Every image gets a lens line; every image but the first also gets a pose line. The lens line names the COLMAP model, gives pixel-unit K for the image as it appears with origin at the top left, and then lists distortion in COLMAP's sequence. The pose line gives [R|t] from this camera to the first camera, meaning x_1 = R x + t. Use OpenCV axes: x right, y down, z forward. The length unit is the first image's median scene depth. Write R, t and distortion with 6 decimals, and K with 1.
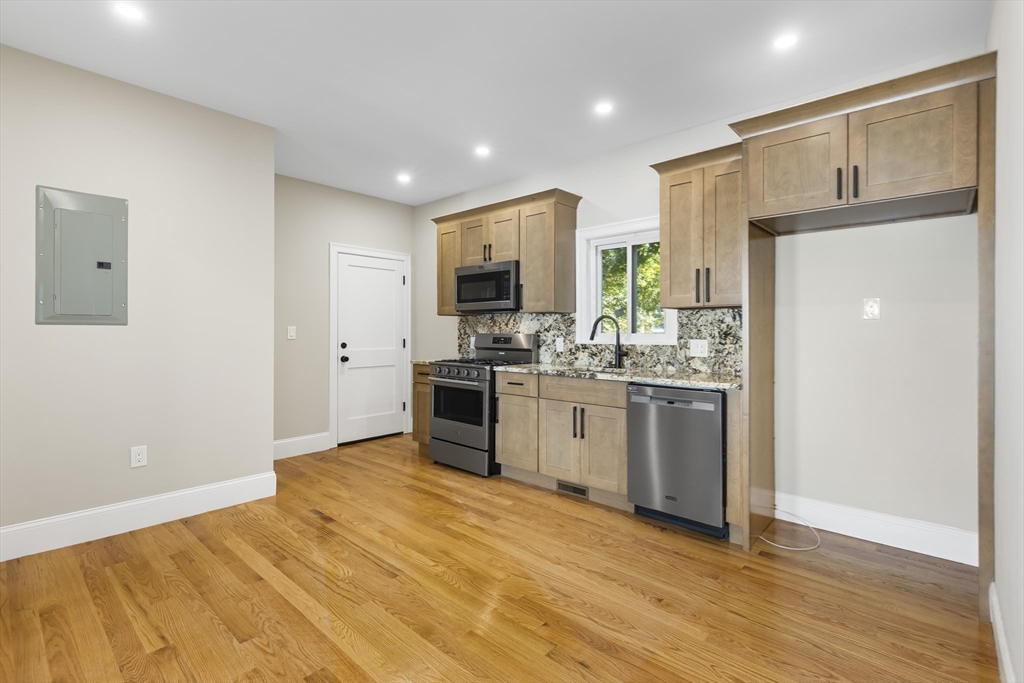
lens RADIAL K [[470.0, 0, 513.5], [0, 470.0, 328.8], [0, 0, 1]] dist [0.000002, -0.000313]
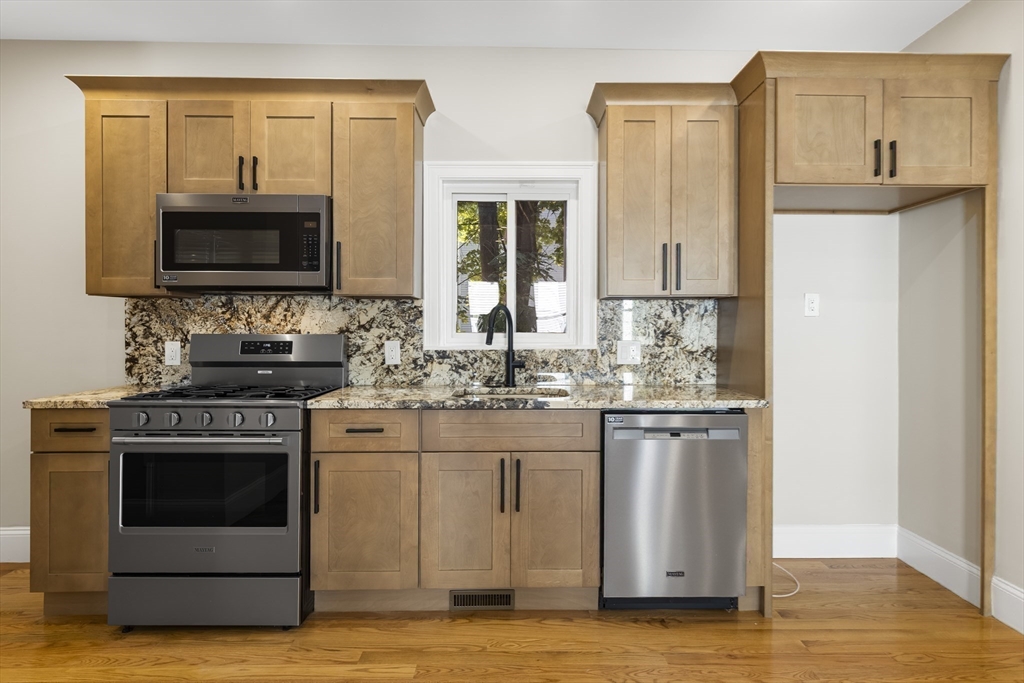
lens RADIAL K [[568.8, 0, 514.1], [0, 568.8, 326.0], [0, 0, 1]] dist [0.000528, 0.000598]
pose [[0.730832, 0.001319, 0.682556, -0.294106], [-0.003182, 0.999994, 0.001475, -0.000921], [-0.682550, -0.003250, 0.730832, 0.405536]]
